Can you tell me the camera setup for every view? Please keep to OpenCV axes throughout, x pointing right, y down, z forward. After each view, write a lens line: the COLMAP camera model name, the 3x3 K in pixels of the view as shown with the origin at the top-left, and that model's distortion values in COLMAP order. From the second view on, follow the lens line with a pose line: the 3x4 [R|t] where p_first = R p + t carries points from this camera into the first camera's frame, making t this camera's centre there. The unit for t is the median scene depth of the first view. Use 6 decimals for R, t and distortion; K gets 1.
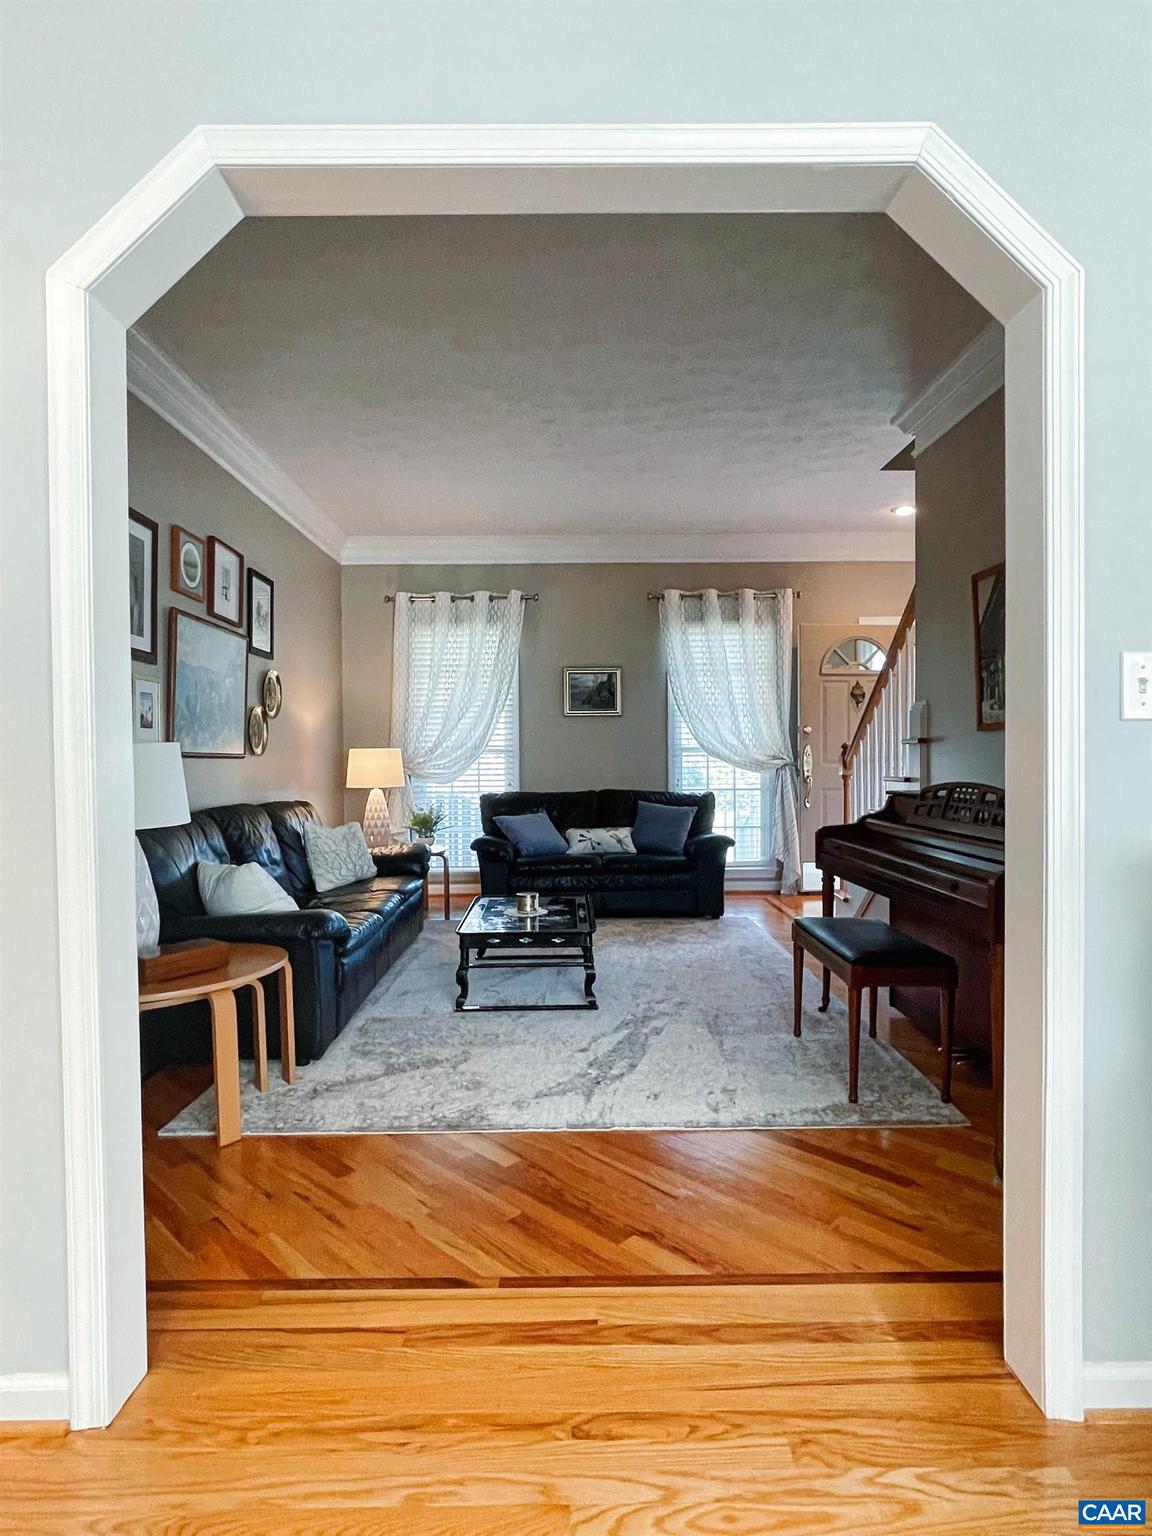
lens RADIAL K [[828.6, 0, 573.6], [0, 828.6, 764.4], [0, 0, 1]] dist [0.003139, 0.000216]
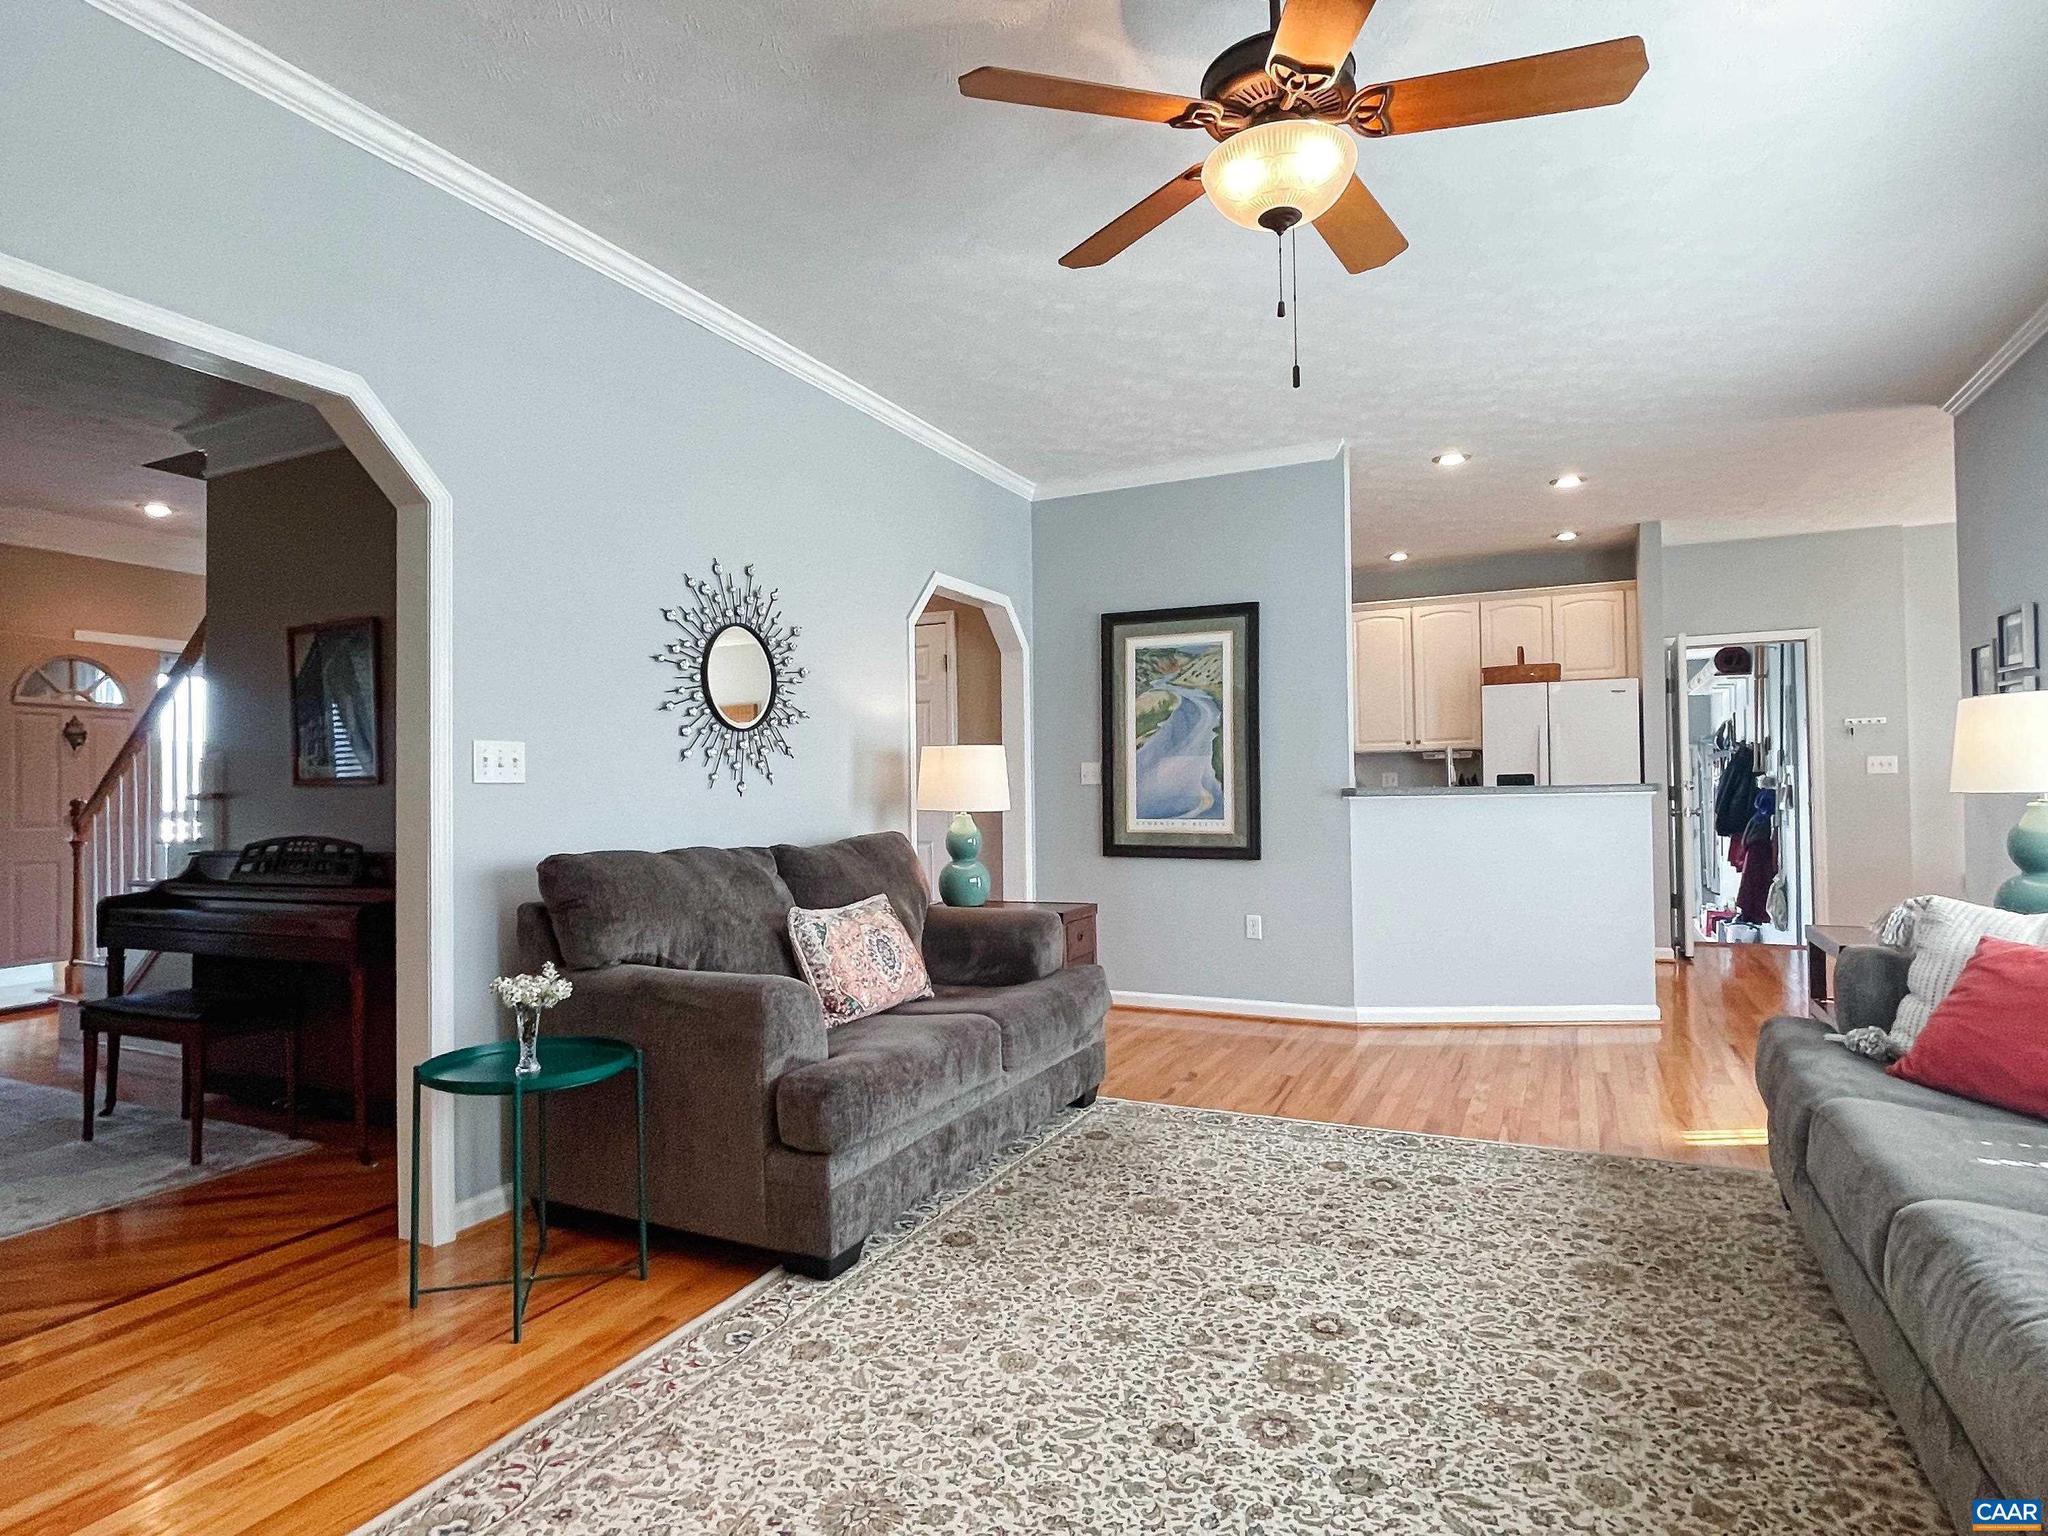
lens RADIAL K [[1104.8, 0, 1033.1], [0, 1104.8, 770.4], [0, 0, 1]] dist [0.003139, 0.000216]
pose [[0.430943, 0.022870, 0.902089, -0.319208], [0.023793, 0.999043, -0.036694, 0.009564], [-0.902065, 0.037277, 0.429987, -0.352902]]
